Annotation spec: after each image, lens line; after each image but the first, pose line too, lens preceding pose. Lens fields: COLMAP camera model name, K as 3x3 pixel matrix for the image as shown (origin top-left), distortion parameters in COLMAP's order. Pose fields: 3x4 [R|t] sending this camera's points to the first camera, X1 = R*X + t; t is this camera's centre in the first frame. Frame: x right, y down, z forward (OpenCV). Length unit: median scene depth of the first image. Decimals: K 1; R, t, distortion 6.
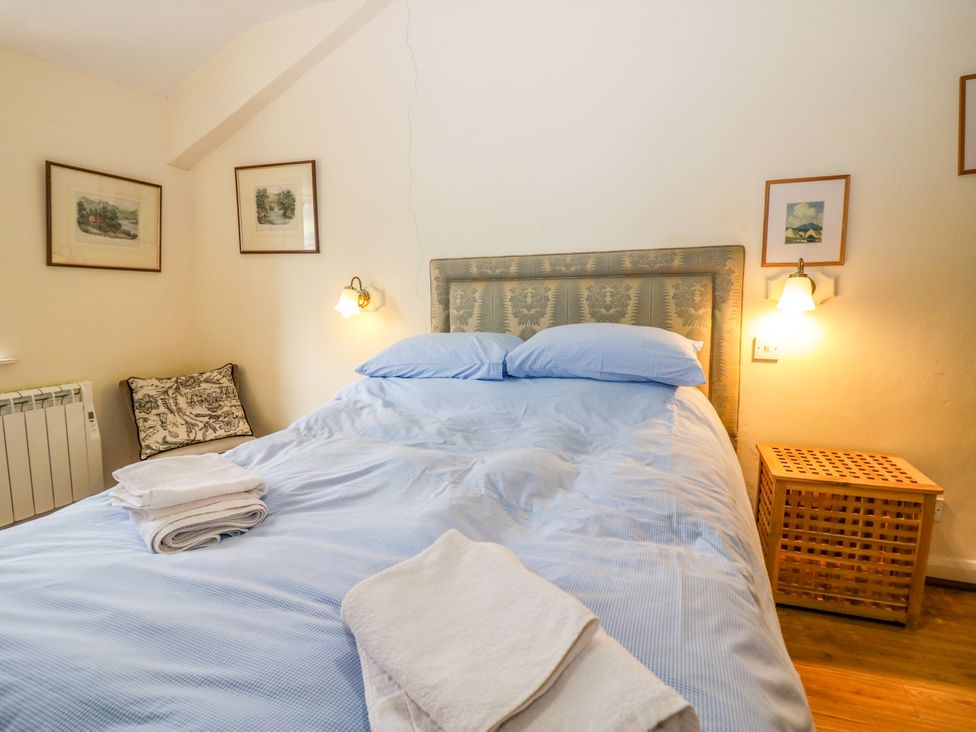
lens RADIAL K [[512.0, 0, 487.7], [0, 512.0, 364.9], [0, 0, 1]] dist [-0.002180, -0.006251]
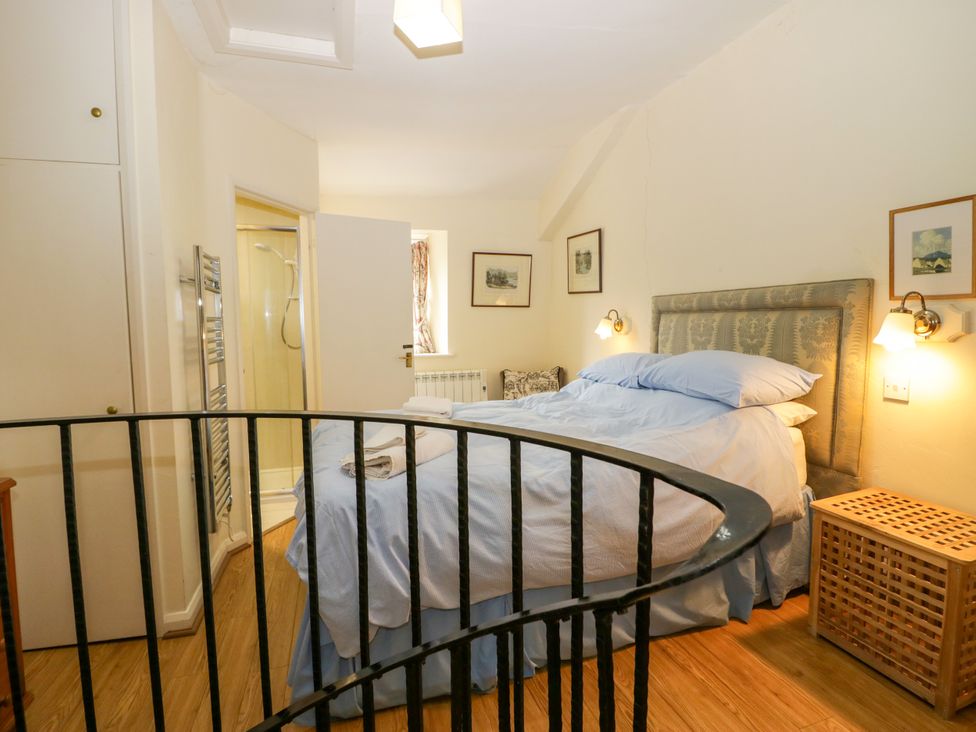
lens RADIAL K [[512.0, 0, 487.3], [0, 512.0, 373.9], [0, 0, 1]] dist [-0.002180, -0.006251]
pose [[0.617708, 0.085801, -0.781713, 0.779097], [-0.096400, 0.994795, 0.033014, -0.015023], [0.780476, 0.054964, 0.622764, -0.148152]]
